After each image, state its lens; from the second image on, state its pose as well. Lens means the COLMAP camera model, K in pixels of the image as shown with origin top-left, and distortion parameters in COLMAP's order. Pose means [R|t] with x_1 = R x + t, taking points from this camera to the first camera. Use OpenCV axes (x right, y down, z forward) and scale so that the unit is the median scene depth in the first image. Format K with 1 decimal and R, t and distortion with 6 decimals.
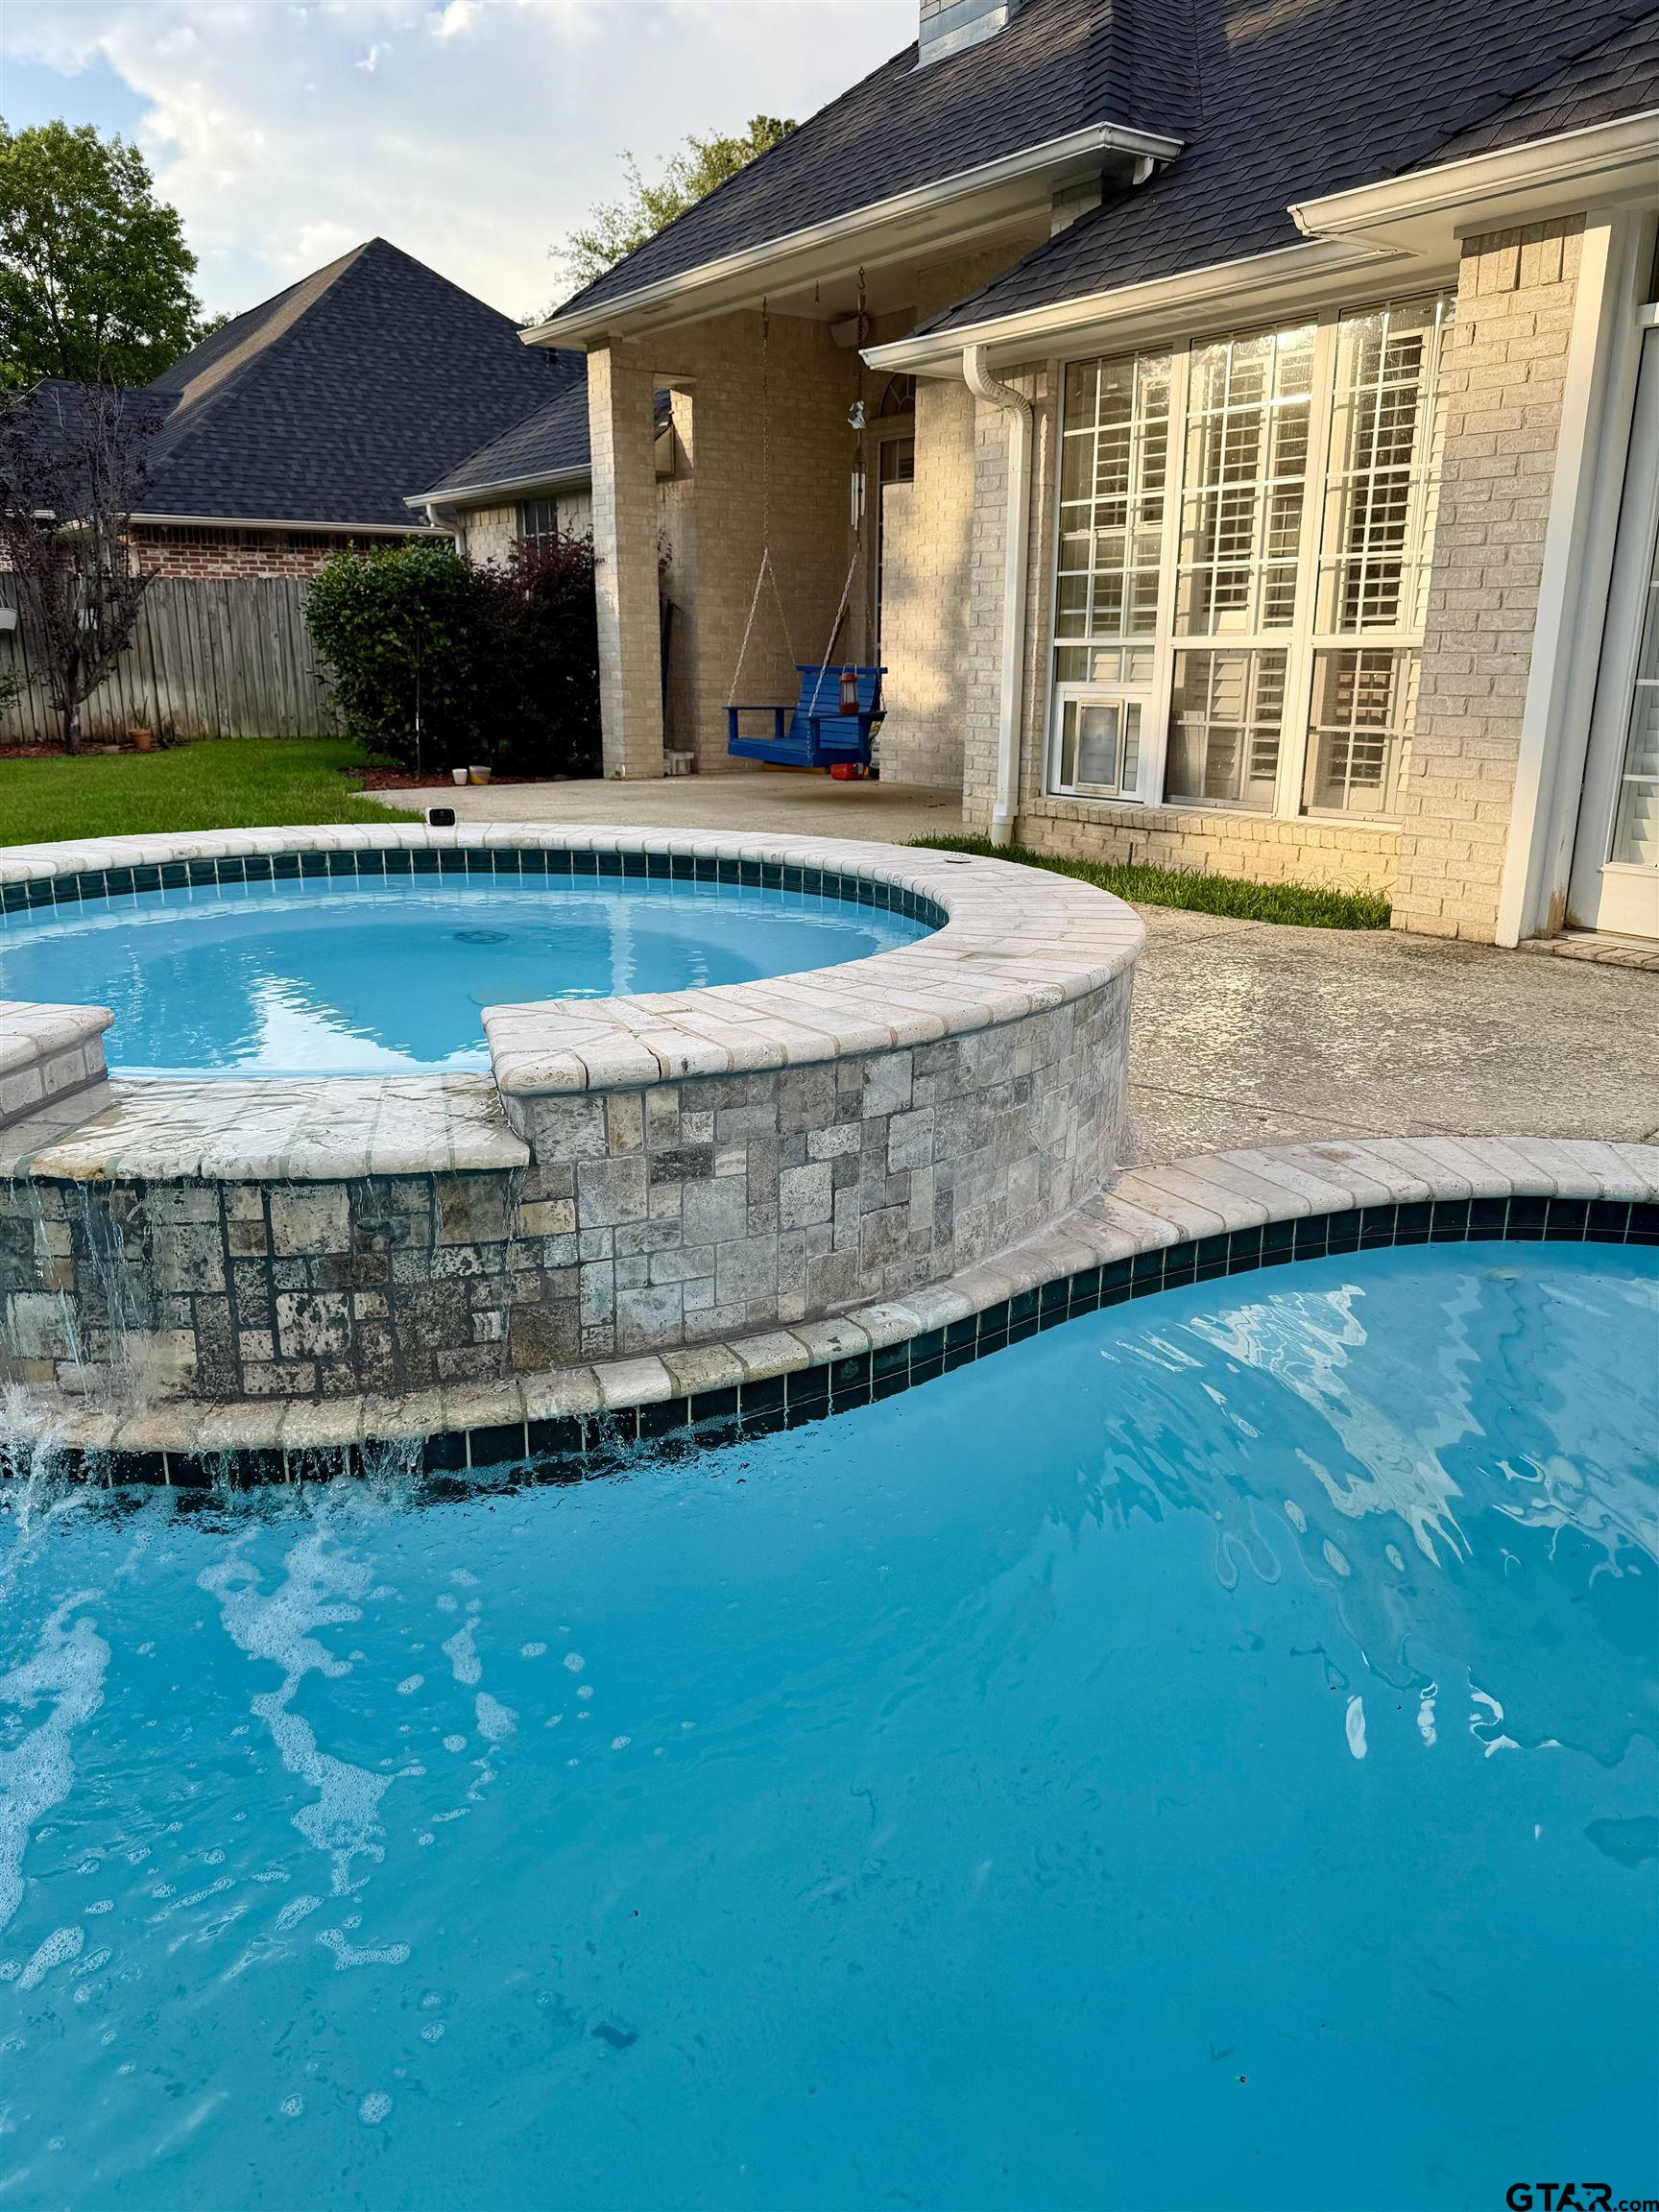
lens RADIAL K [[1561.4, 0, 849.6], [0, 1561.4, 1096.9], [0, 0, 1]] dist [0.029243, -0.045540]
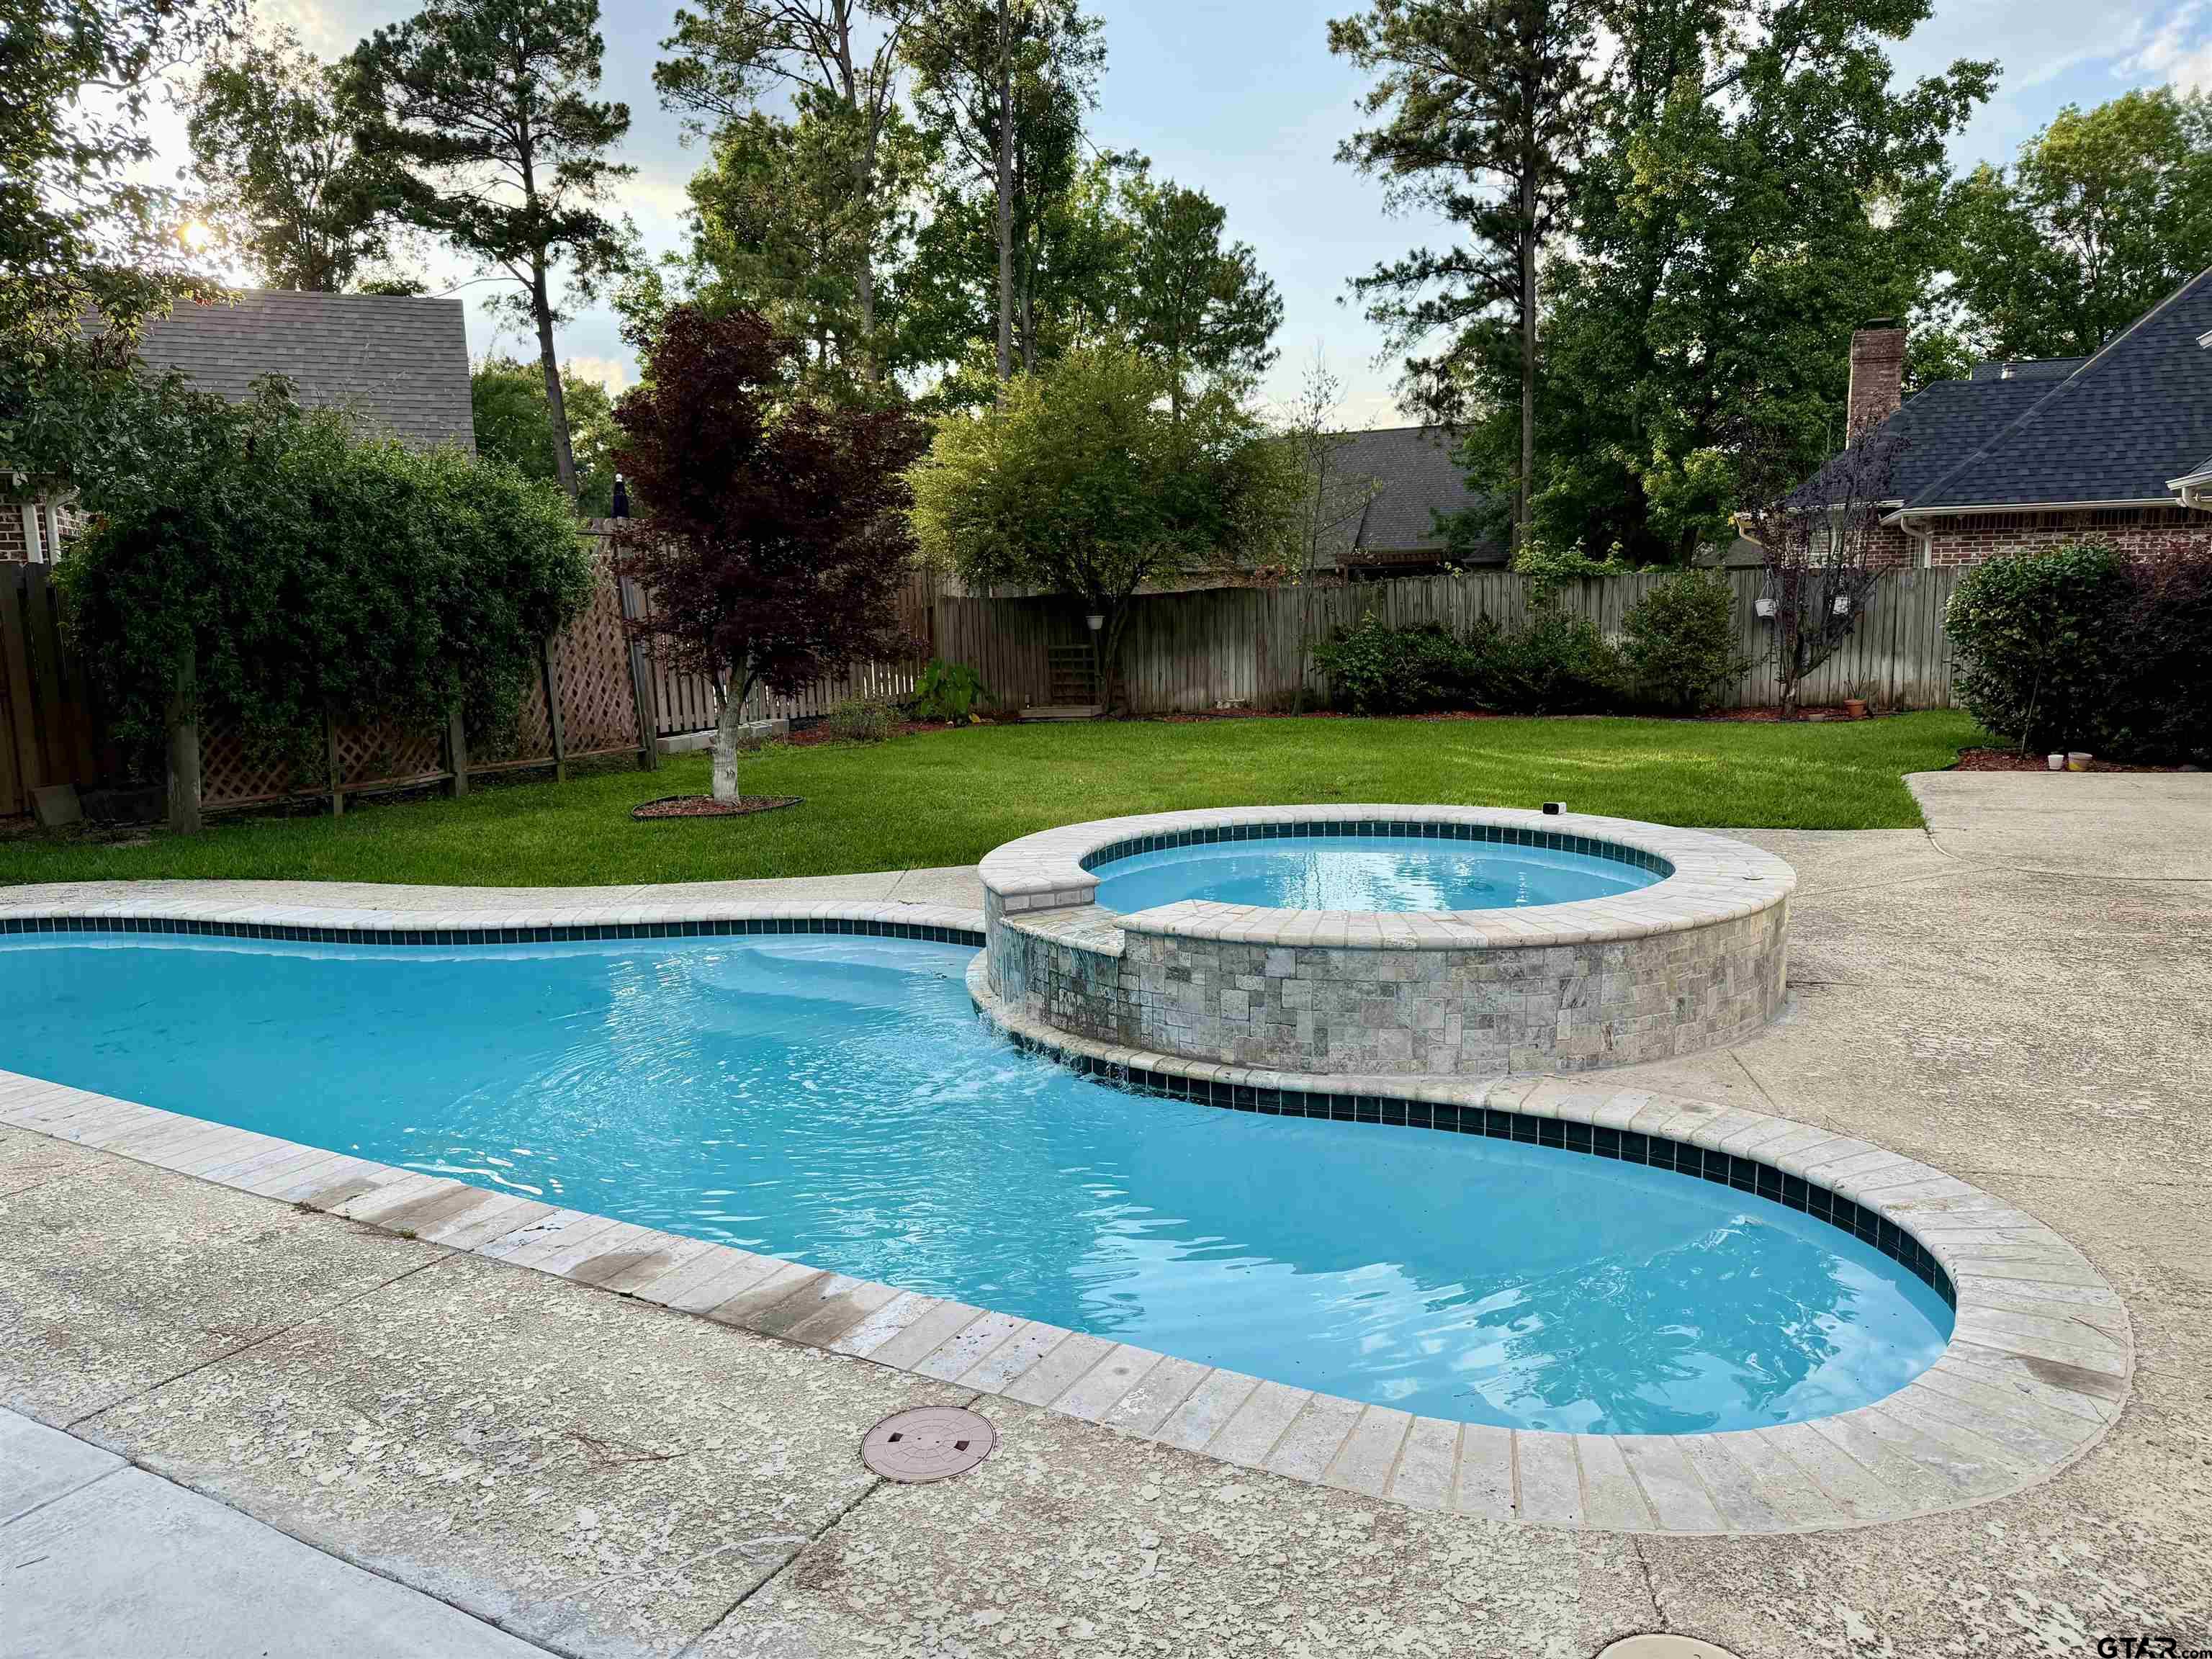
lens RADIAL K [[1561.4, 0, 1092.5], [0, 1561.4, 832.4], [0, 0, 1]] dist [0.029243, -0.045540]
pose [[0.515770, 0.109867, -0.849653, 0.307122], [-0.212657, 0.977123, -0.002741, -0.022179], [0.829915, 0.182098, 0.527335, -0.063424]]
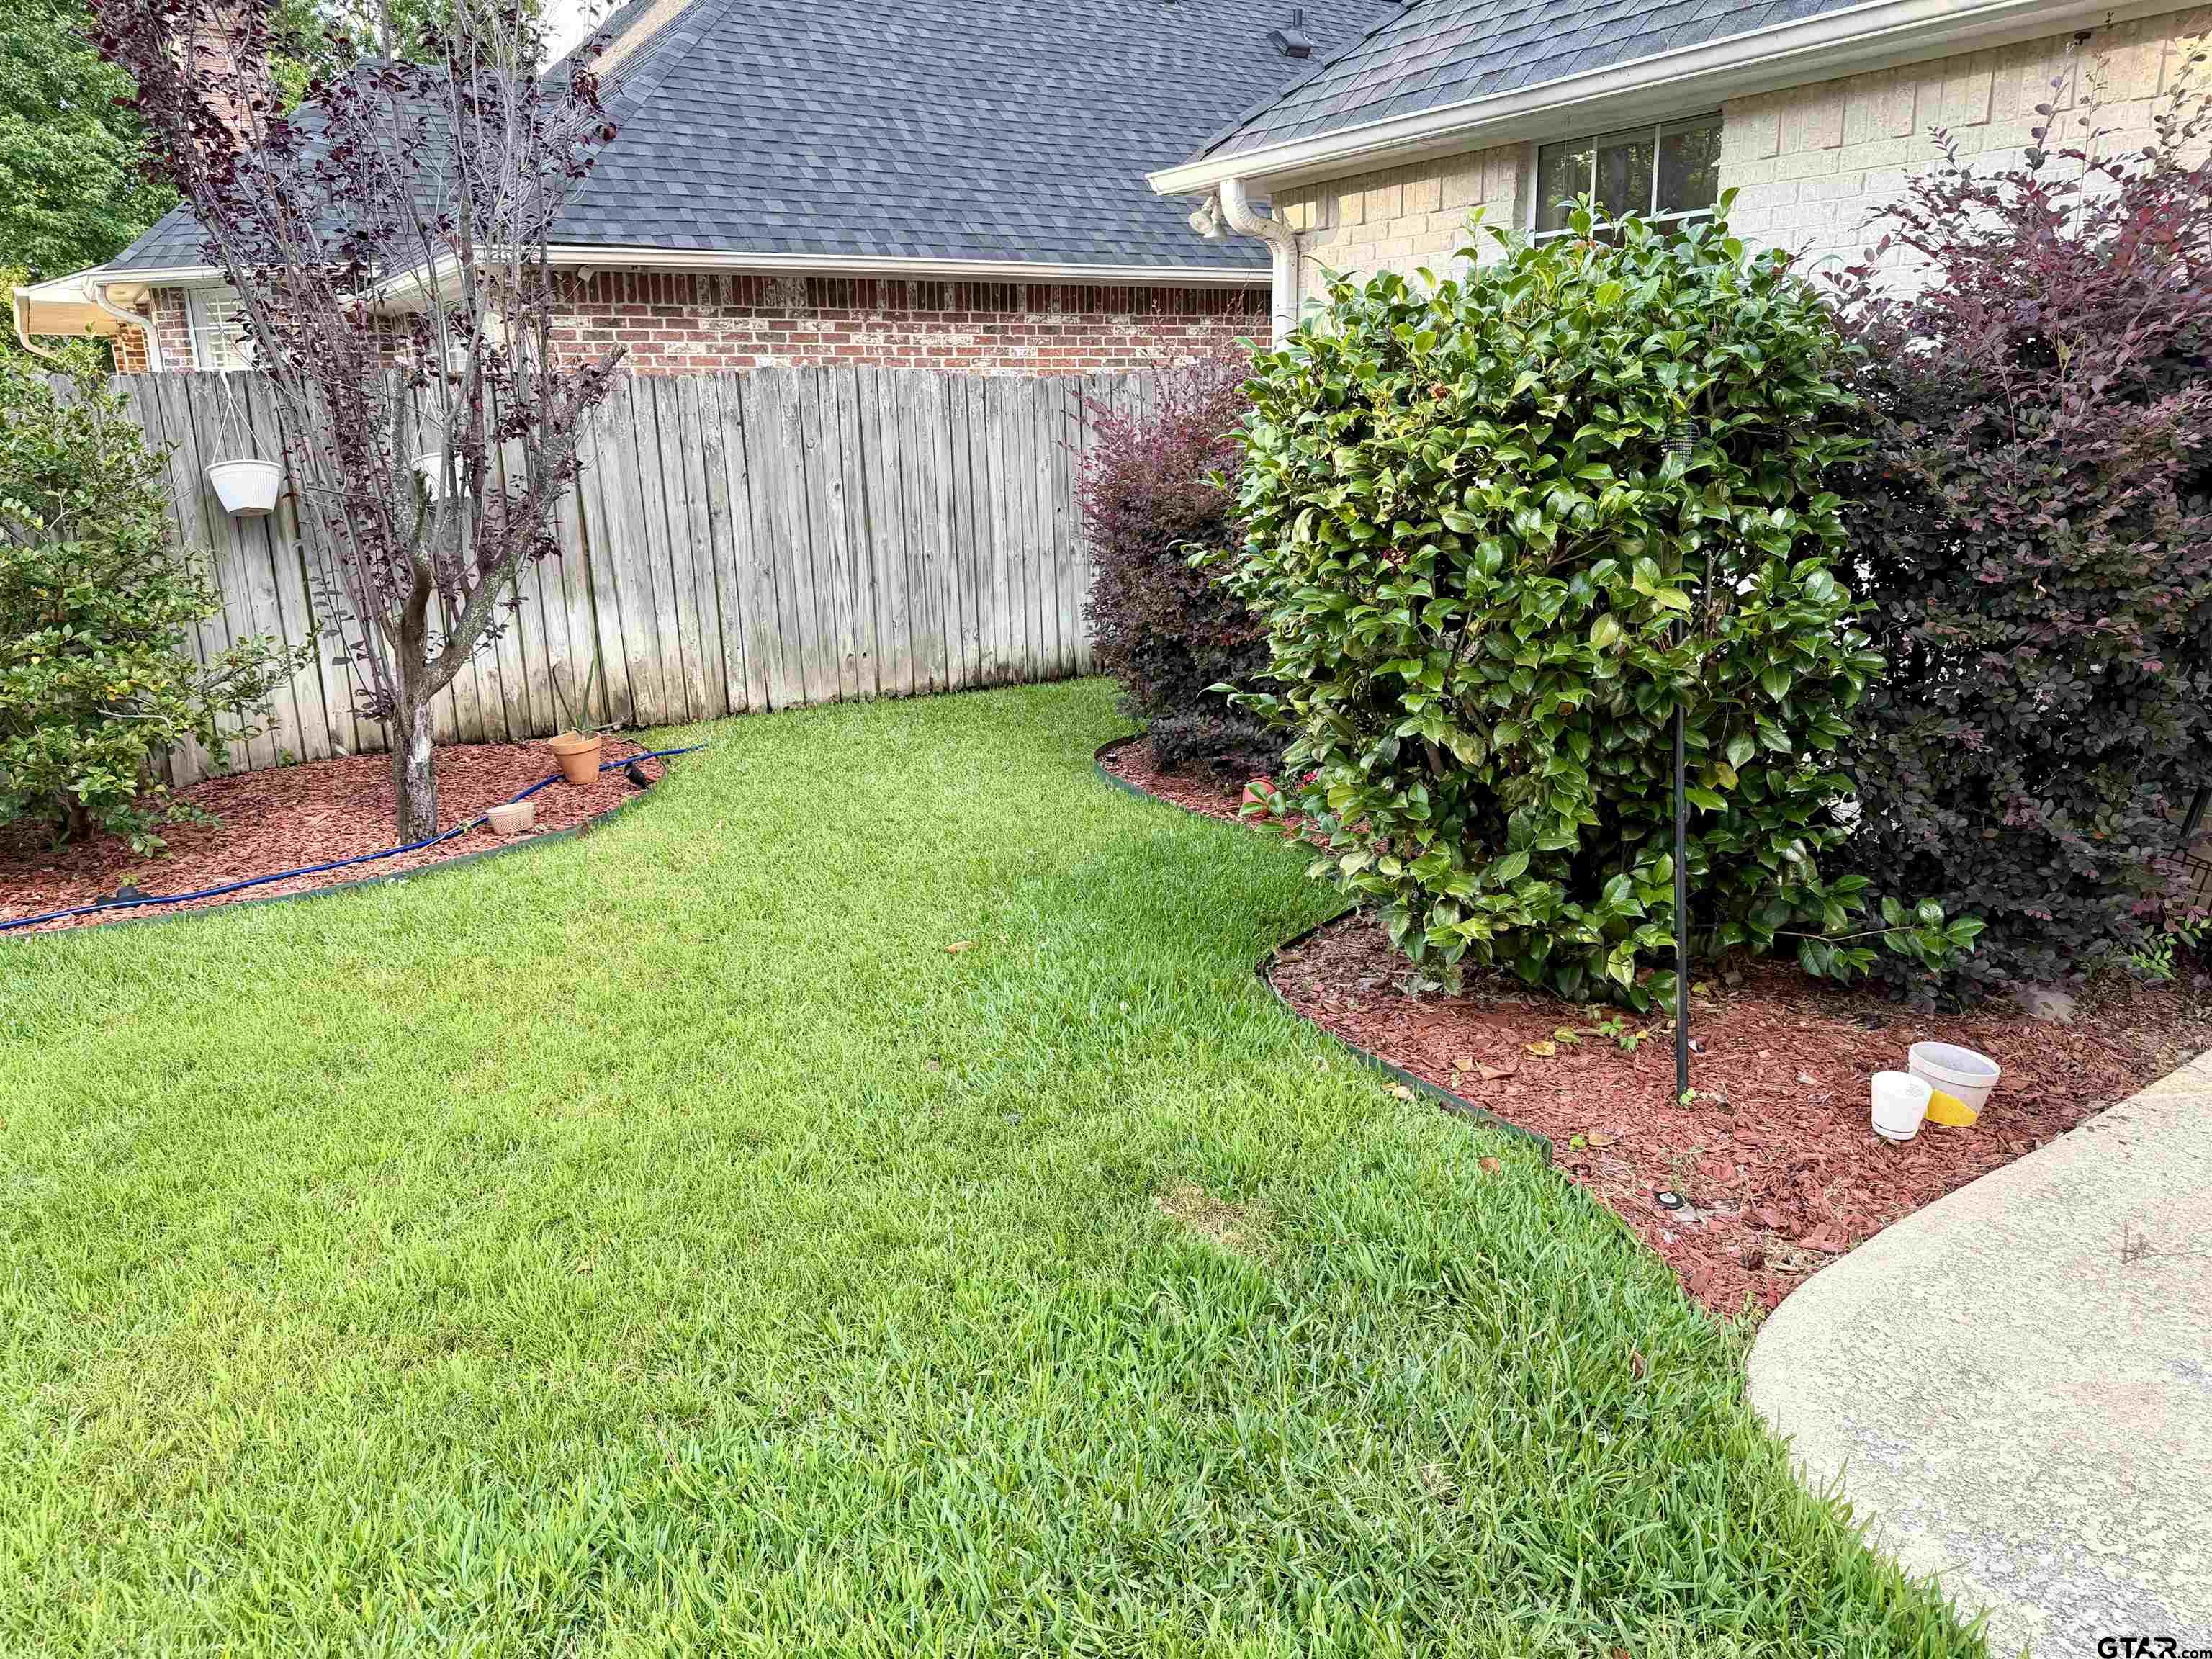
lens RADIAL K [[1561.4, 0, 1121.2], [0, 1561.4, 844.4], [0, 0, 1]] dist [0.029243, -0.045540]
pose [[0.999065, -0.020676, -0.037980, -0.365810], [0.020204, 0.999714, -0.012784, -0.247290], [0.038233, 0.012005, 0.999197, 0.738518]]
